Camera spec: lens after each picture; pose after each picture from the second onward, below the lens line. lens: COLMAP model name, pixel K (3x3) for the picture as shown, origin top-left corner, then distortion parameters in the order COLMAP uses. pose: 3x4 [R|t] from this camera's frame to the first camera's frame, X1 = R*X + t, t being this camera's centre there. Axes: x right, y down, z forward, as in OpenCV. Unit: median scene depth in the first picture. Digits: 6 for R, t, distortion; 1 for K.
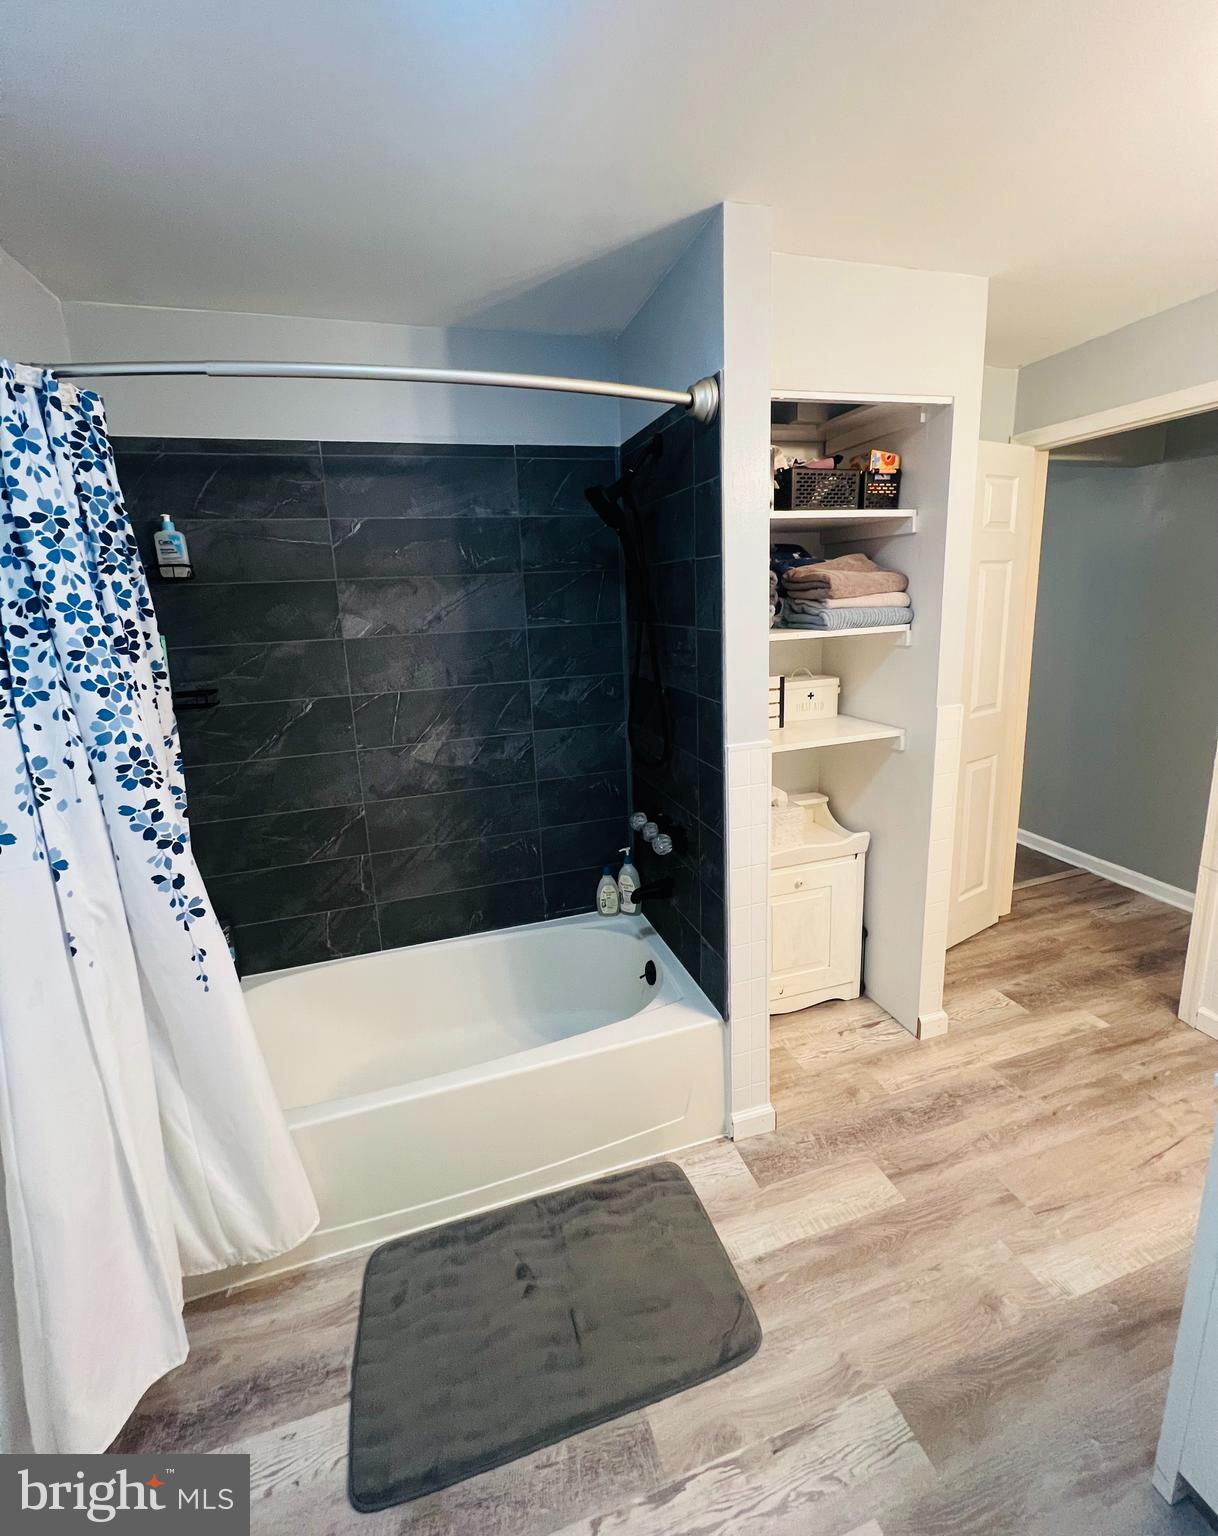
lens RADIAL K [[633.9, 0, 609.2], [0, 633.9, 766.2], [0, 0, 1]] dist [-0.001498, 0.000016]
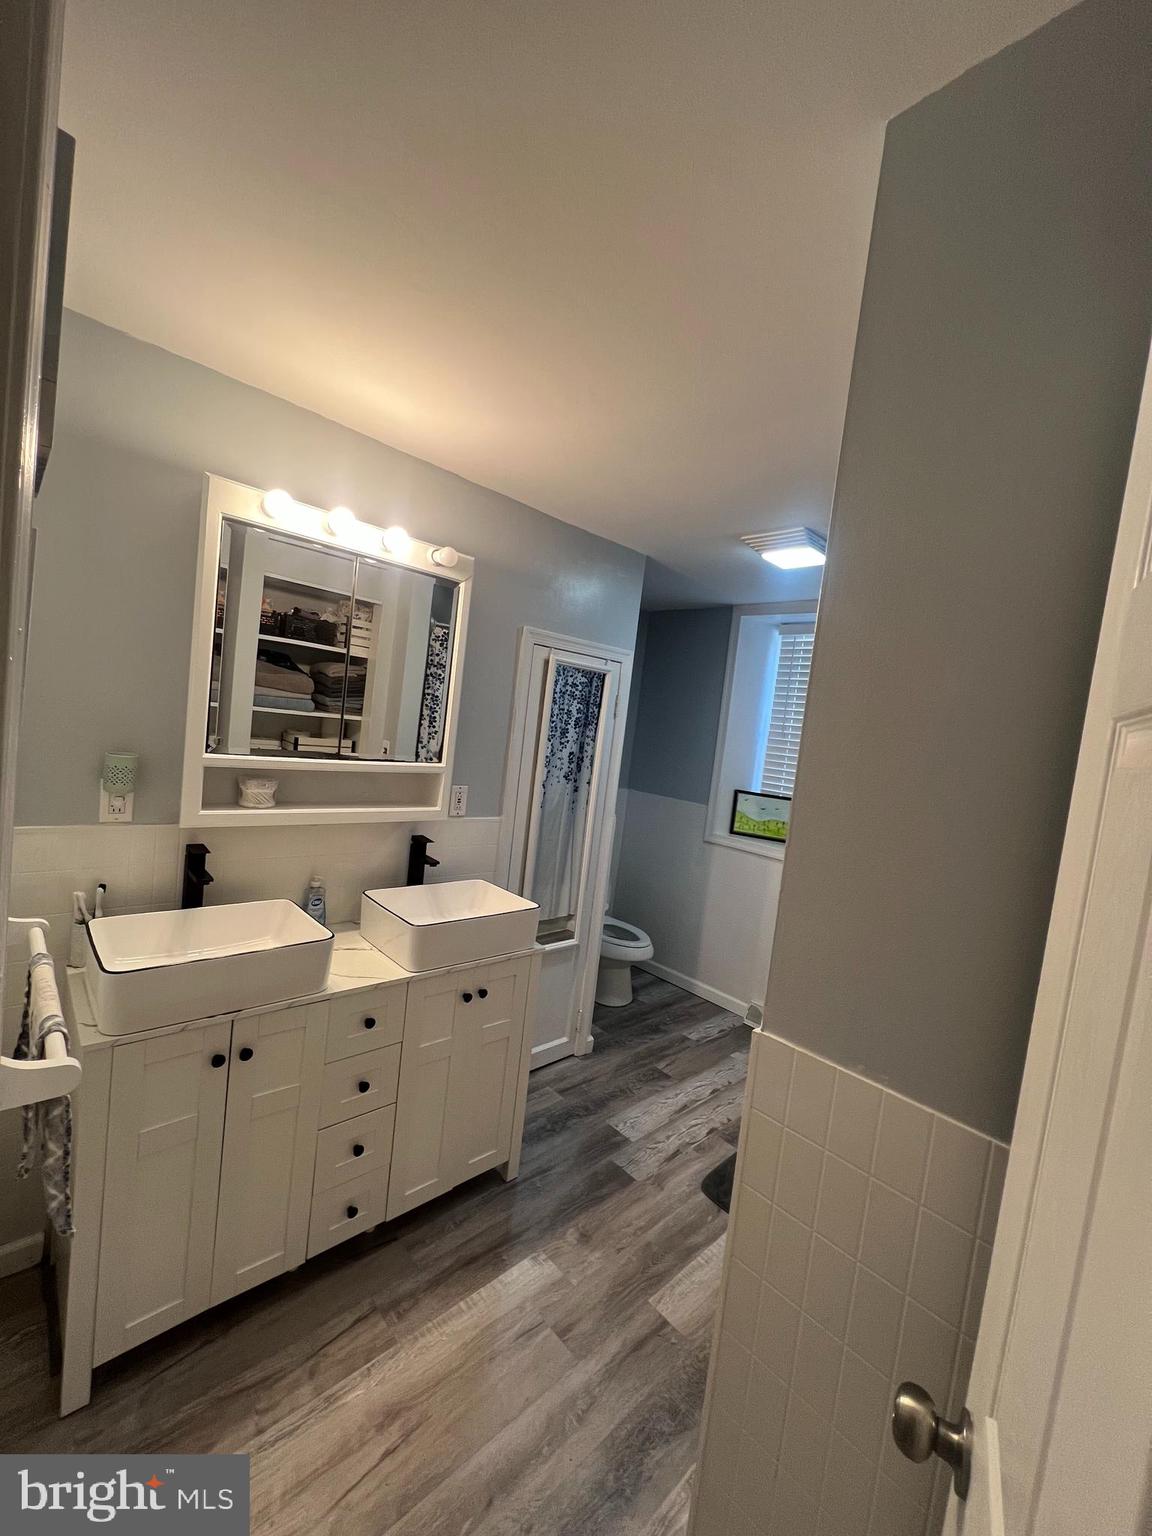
lens RADIAL K [[610.6, 0, 573.1], [0, 610.6, 767.3], [0, 0, 1]] dist [-0.003488, 0.000589]
pose [[-0.893376, -0.033893, -0.448030, 1.285545], [-0.195061, 0.927538, 0.318785, -0.558919], [0.404760, 0.372188, -0.835251, 1.756416]]
